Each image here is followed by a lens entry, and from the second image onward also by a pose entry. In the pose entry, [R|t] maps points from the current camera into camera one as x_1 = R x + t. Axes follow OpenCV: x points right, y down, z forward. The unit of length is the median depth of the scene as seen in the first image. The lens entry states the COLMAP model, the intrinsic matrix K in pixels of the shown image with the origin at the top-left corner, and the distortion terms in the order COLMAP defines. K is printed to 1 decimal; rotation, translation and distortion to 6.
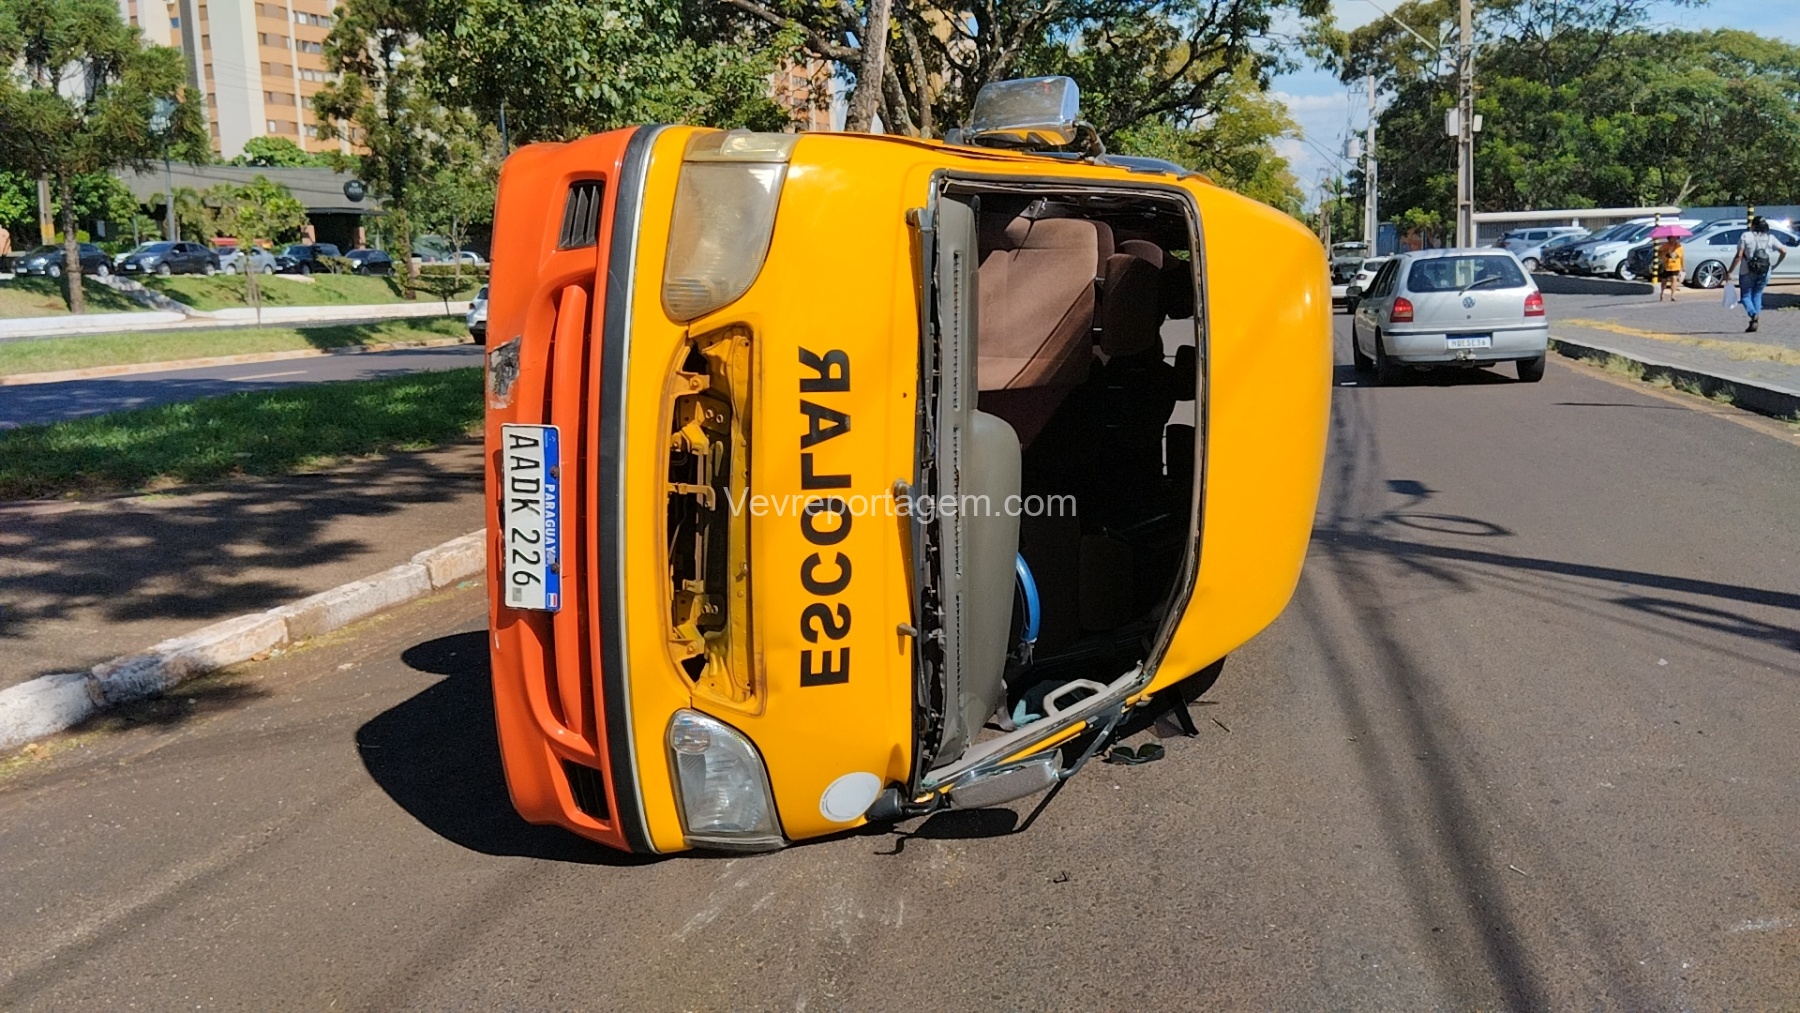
lens RADIAL K [[1463.8, 0, 899.0], [0, 1463.8, 518.7], [0, 0, 1]] dist [0.093170, -0.185927]
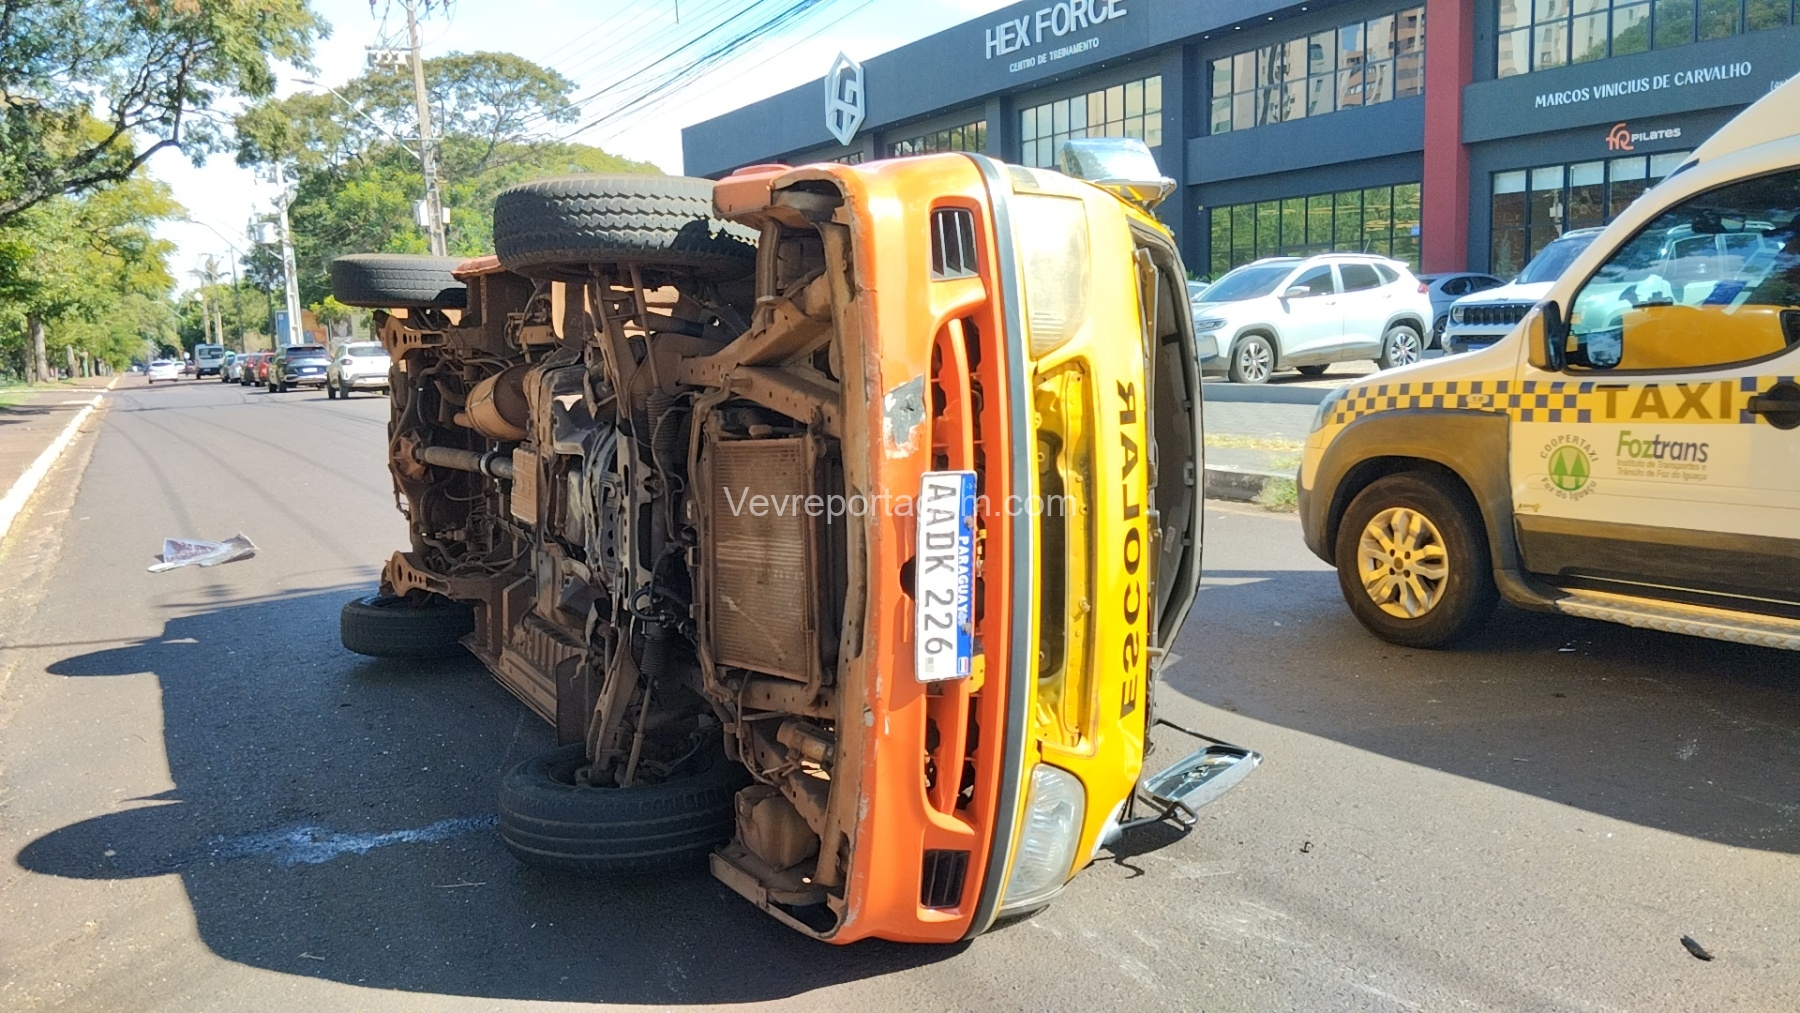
lens RADIAL K [[1463.8, 0, 899.0], [0, 1463.8, 518.7], [0, 0, 1]] dist [0.093170, -0.185927]
pose [[0.751757, -0.083199, 0.654170, -0.756482], [0.121788, 0.992461, -0.013733, -0.023517], [-0.648096, 0.089994, 0.756223, 0.300955]]
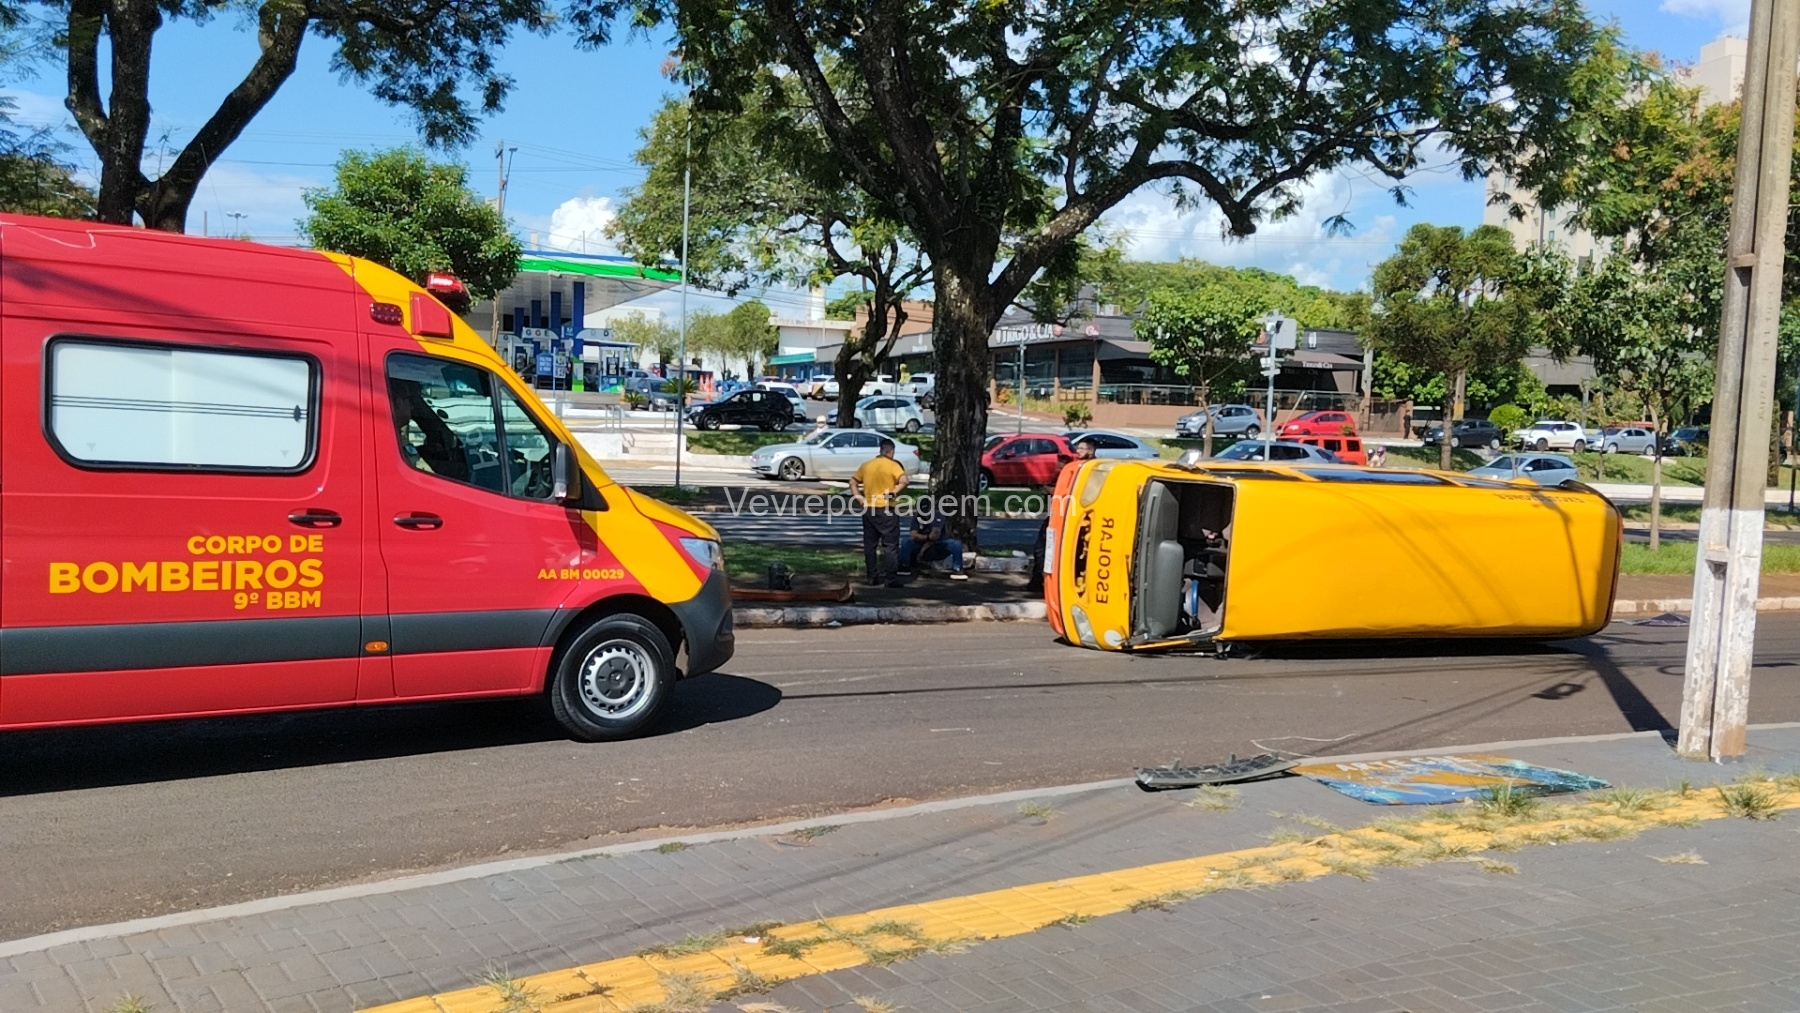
lens RADIAL K [[1459.0, 0, 898.0], [0, 1459.0, 506.4], [0, 0, 1]] dist [0.098502, -0.193992]
pose [[0.593849, 0.088605, -0.799683, 2.478177], [-0.183029, 0.982736, -0.027031, 0.059613], [0.783482, 0.162417, 0.599814, -1.633101]]
